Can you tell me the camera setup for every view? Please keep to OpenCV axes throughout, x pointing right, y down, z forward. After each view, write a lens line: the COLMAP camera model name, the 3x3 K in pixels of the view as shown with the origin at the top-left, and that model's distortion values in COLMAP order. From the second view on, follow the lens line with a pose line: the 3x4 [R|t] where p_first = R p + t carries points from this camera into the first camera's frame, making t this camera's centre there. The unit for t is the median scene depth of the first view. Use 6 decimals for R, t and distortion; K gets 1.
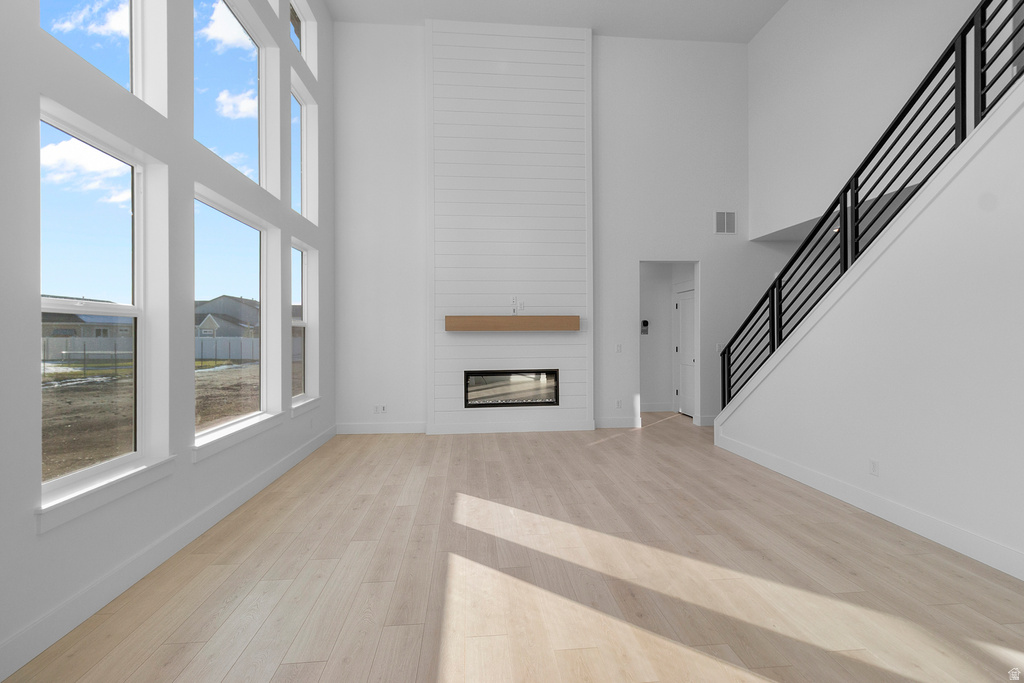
lens RADIAL K [[478.0, 0, 512.1], [0, 478.0, 336.3], [0, 0, 1]] dist [-0.003285, -0.000060]
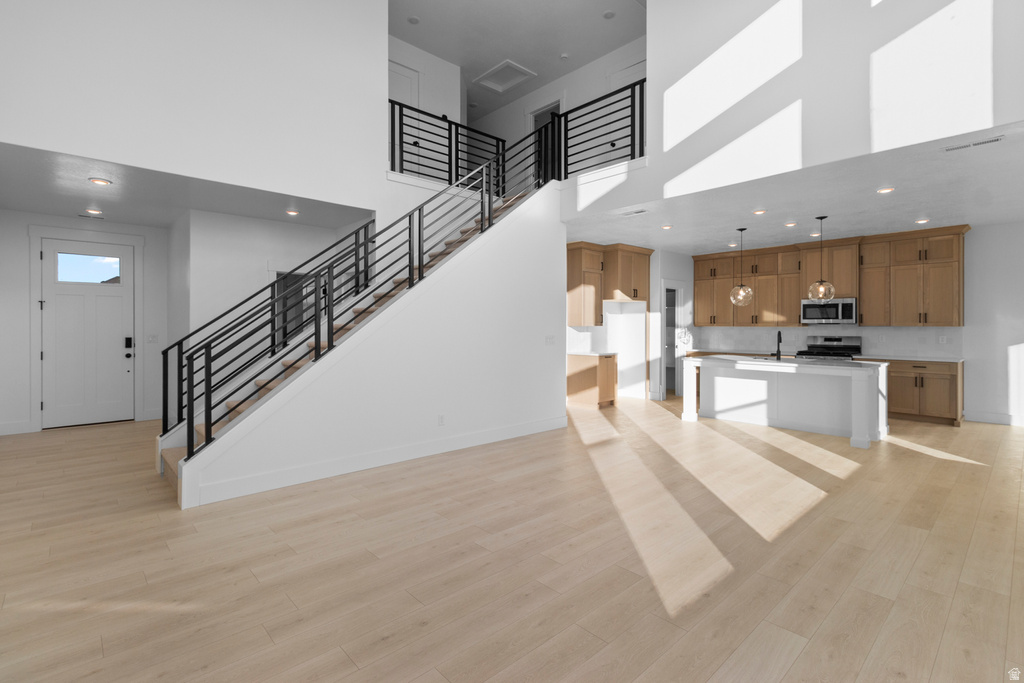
lens RADIAL K [[478.0, 0, 515.8], [0, 478.0, 336.5], [0, 0, 1]] dist [-0.003285, -0.000060]
pose [[-0.608506, -0.012728, 0.793447, -0.489231], [0.005779, 0.999774, 0.020469, 0.000801], [-0.793528, 0.017041, -0.608295, 1.663753]]
